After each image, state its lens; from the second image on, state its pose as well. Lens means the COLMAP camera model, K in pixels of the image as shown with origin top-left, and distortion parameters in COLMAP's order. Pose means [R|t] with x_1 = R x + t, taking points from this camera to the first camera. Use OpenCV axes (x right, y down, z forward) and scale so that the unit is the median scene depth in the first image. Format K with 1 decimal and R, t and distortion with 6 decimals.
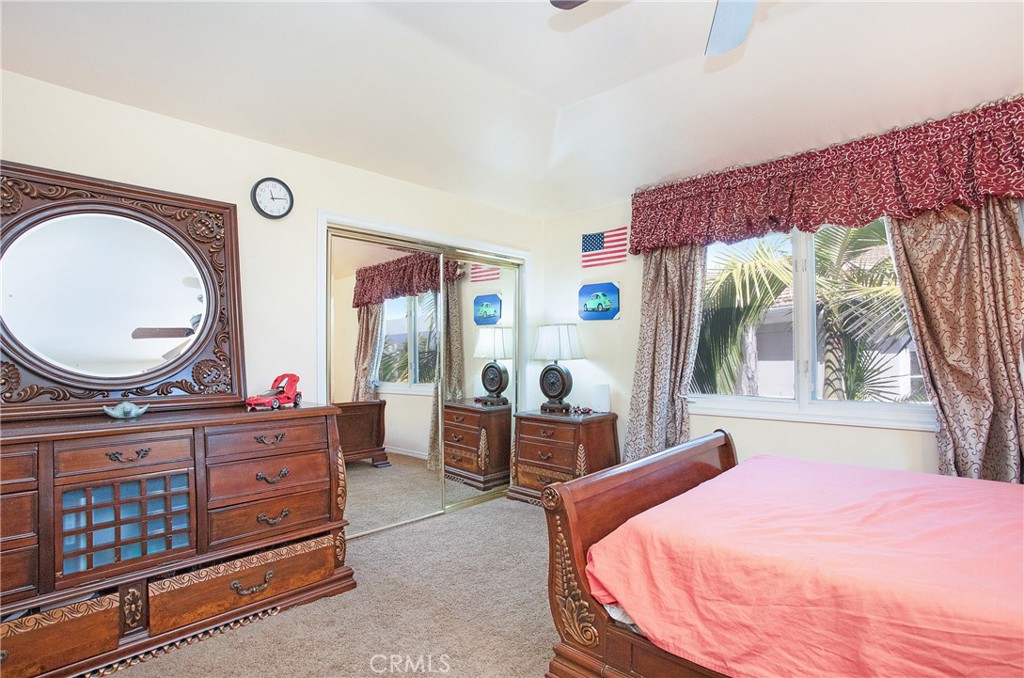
lens RADIAL K [[511.5, 0, 509.2], [0, 511.5, 335.2], [0, 0, 1]] dist [-0.036200, 0.000255]
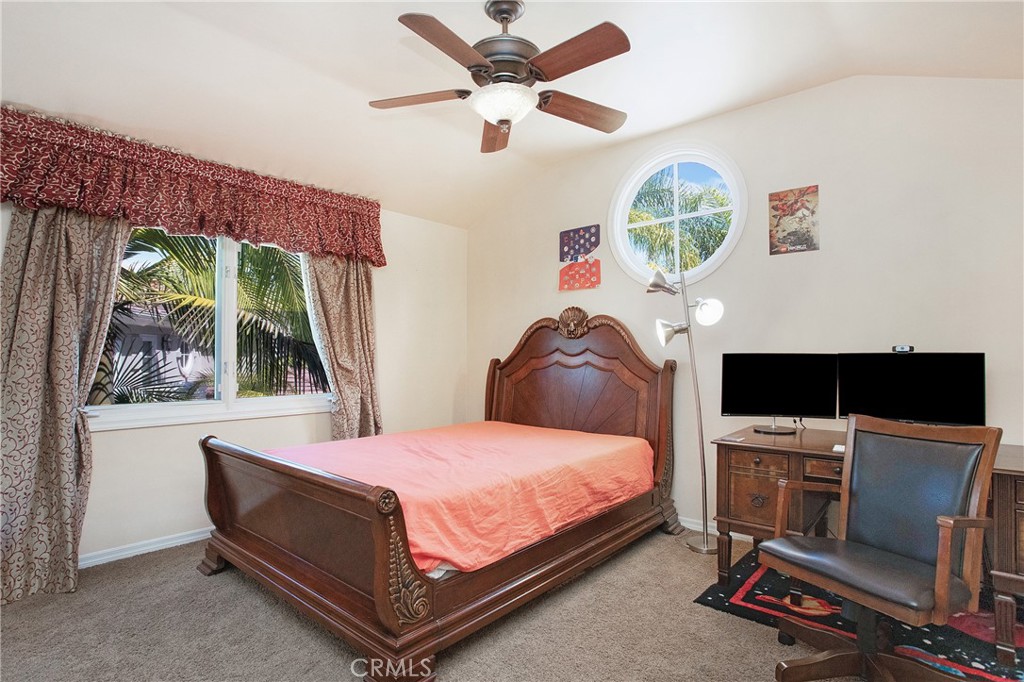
lens RADIAL K [[509.5, 0, 511.9], [0, 509.5, 345.9], [0, 0, 1]] dist [-0.033605, 0.000191]
pose [[-0.042284, 0.027152, 0.998737, -0.636761], [-0.040167, 0.998776, -0.028853, 0.029292], [-0.998298, -0.041336, -0.041142, 0.572160]]
